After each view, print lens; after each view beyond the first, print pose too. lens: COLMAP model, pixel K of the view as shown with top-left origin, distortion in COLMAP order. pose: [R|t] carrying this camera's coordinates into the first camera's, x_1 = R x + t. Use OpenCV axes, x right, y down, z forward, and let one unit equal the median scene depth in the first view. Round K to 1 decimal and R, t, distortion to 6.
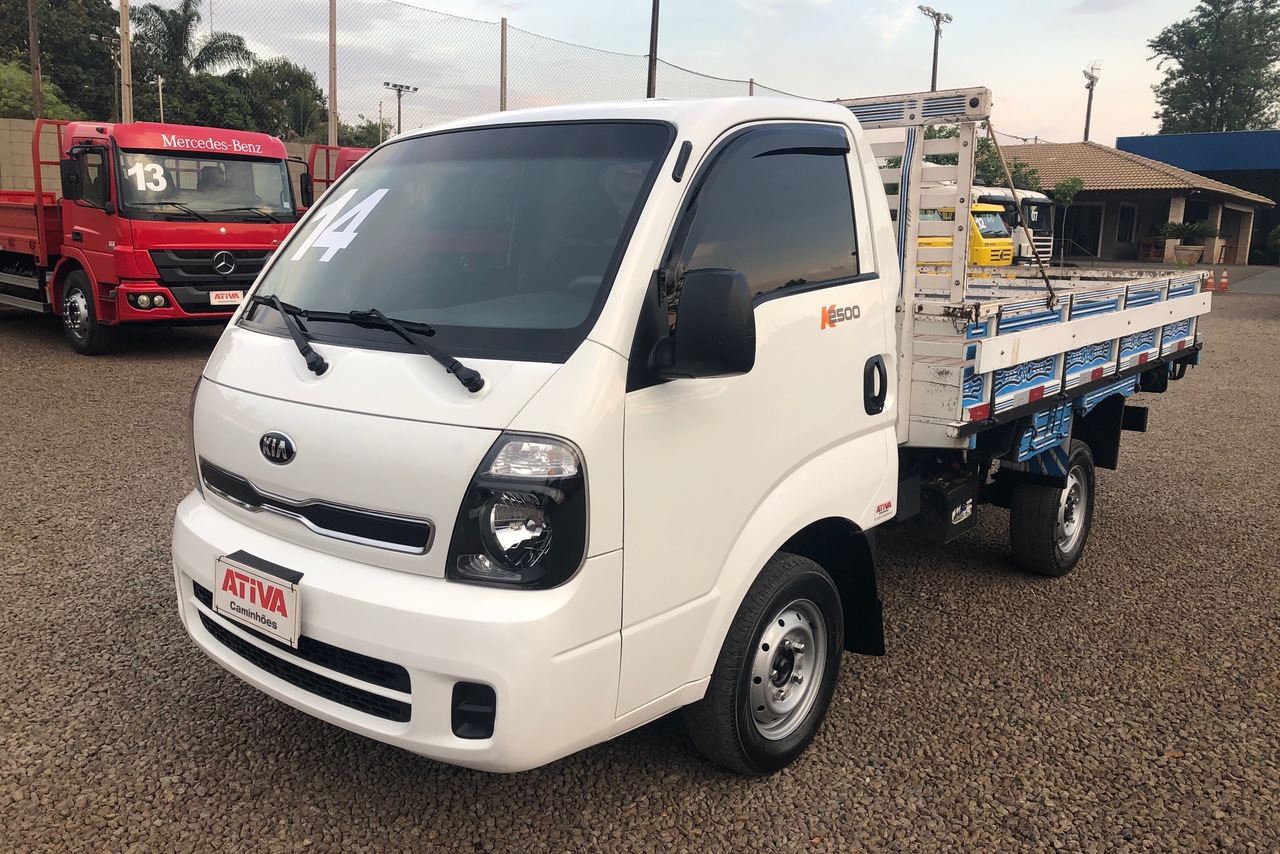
lens RADIAL K [[1033.3, 0, 635.7], [0, 1033.3, 428.7], [0, 0, 1]] dist [0.002486, 0.007024]
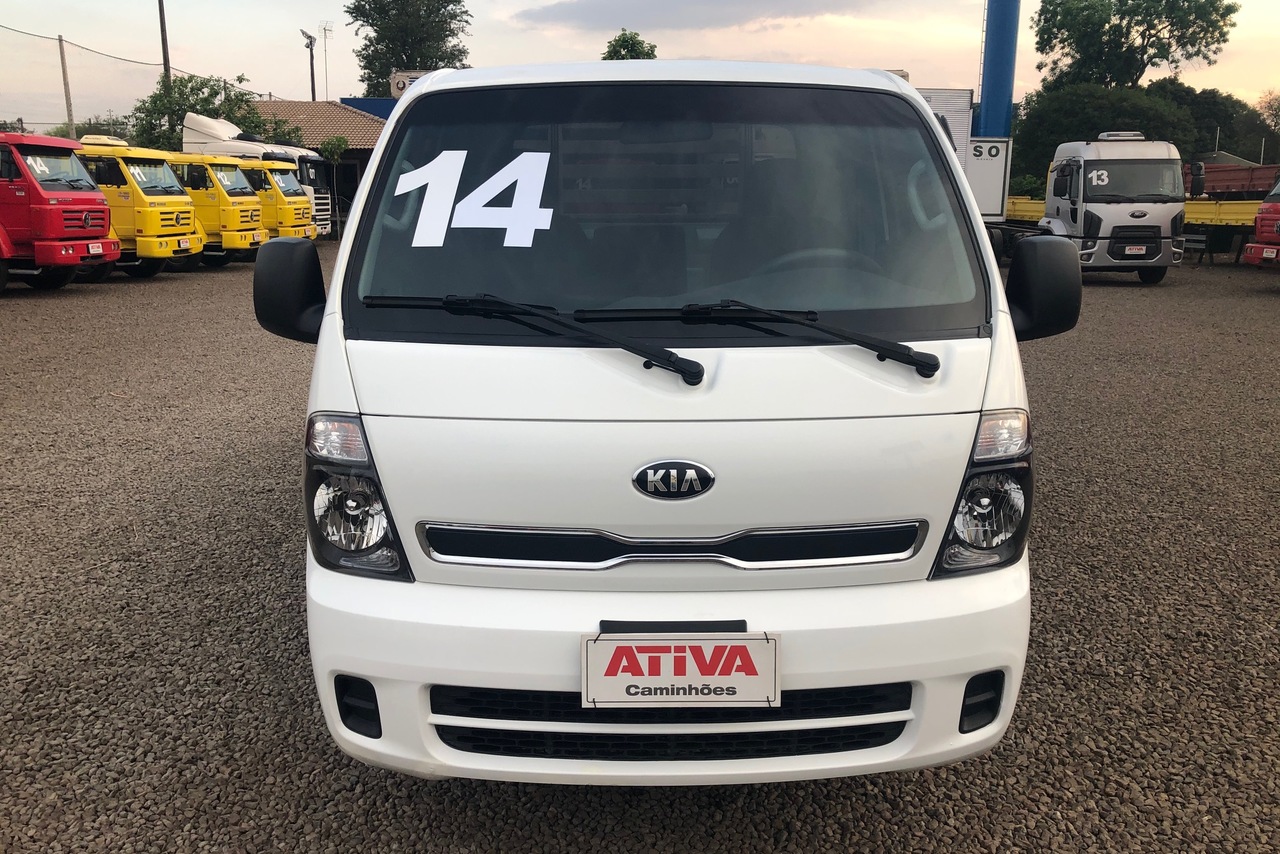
lens RADIAL K [[1033.3, 0, 635.7], [0, 1033.3, 428.7], [0, 0, 1]] dist [0.002486, 0.007024]
pose [[0.759434, -0.147705, 0.633596, -0.488672], [0.122287, 0.988936, 0.083968, -0.051593], [-0.638988, 0.013712, 0.769094, 0.224347]]
